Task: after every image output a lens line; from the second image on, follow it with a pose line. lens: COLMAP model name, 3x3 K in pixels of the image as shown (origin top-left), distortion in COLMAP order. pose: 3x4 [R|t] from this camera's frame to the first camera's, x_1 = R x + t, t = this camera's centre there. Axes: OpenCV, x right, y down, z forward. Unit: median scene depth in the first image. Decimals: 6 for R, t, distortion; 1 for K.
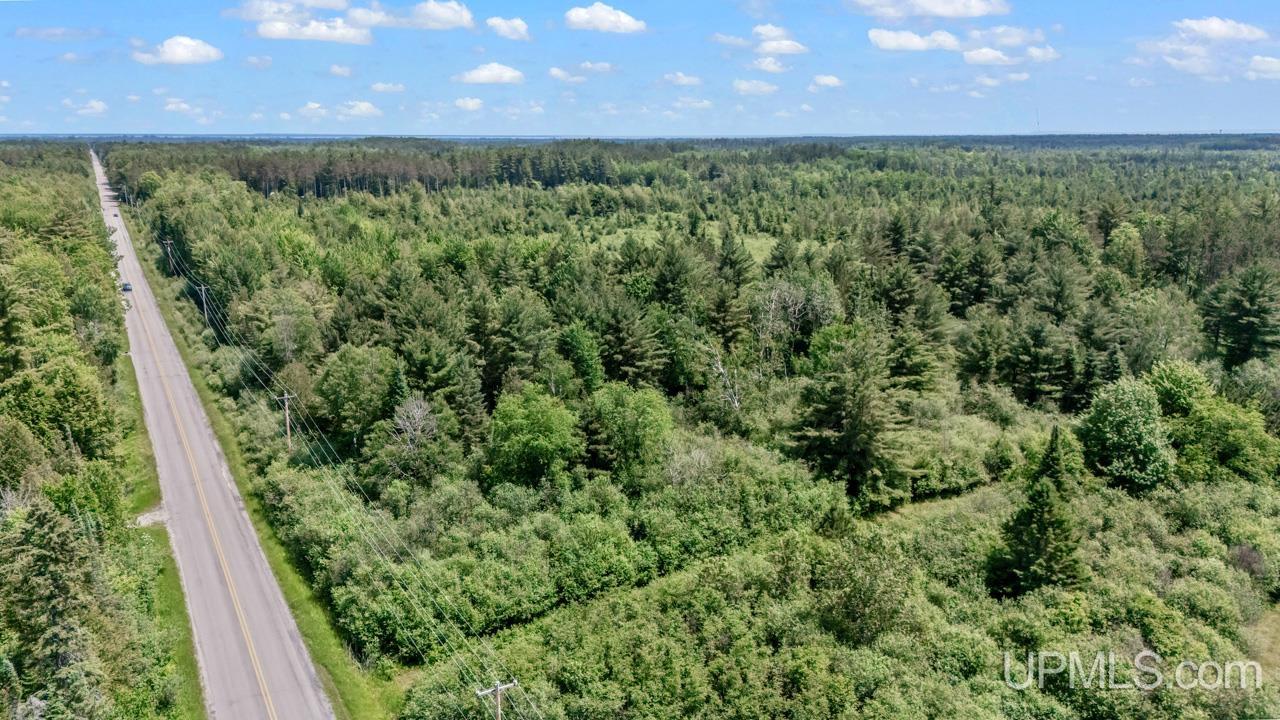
lens RADIAL K [[968.0, 0, 640.0], [0, 968.0, 360.0], [0, 0, 1]] dist [0.003956, 0.000855]
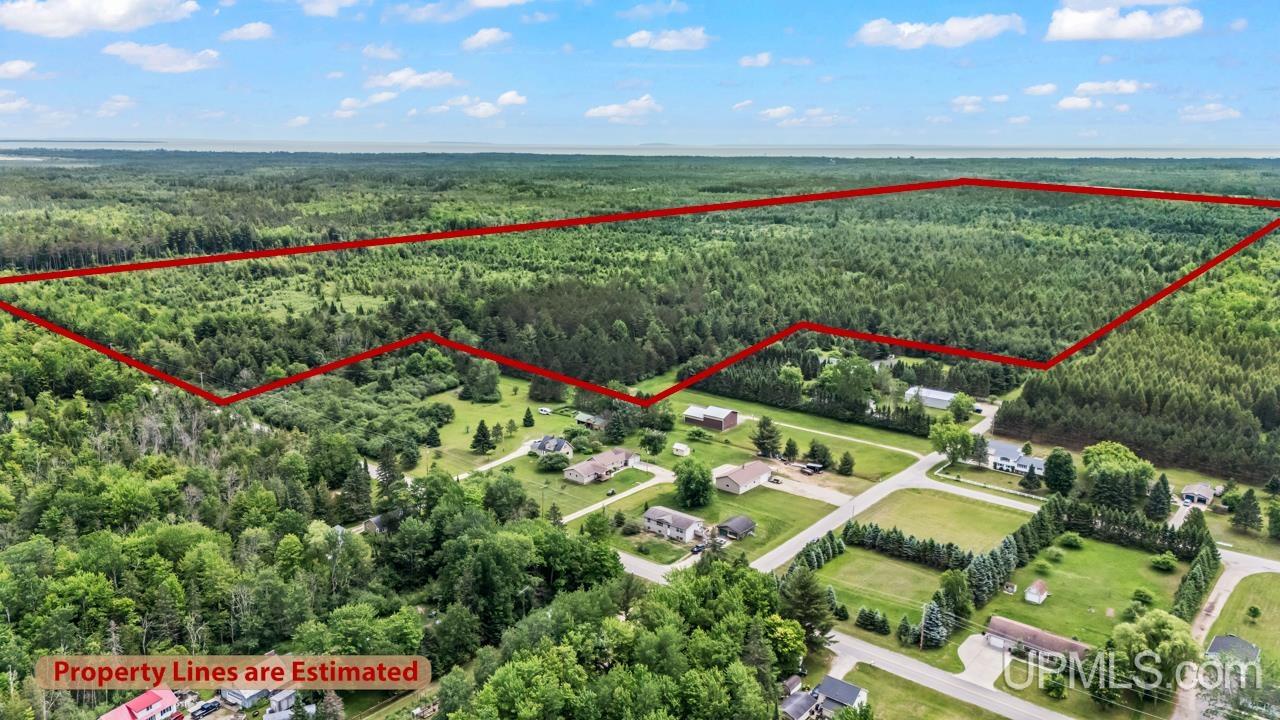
lens RADIAL K [[968.0, 0, 640.0], [0, 968.0, 360.0], [0, 0, 1]] dist [0.003956, 0.000855]
pose [[0.933770, -0.076035, 0.349703, -0.021827], [0.077600, 0.996939, 0.009556, 0.020361], [-0.349359, 0.018214, 0.936812, -0.787474]]
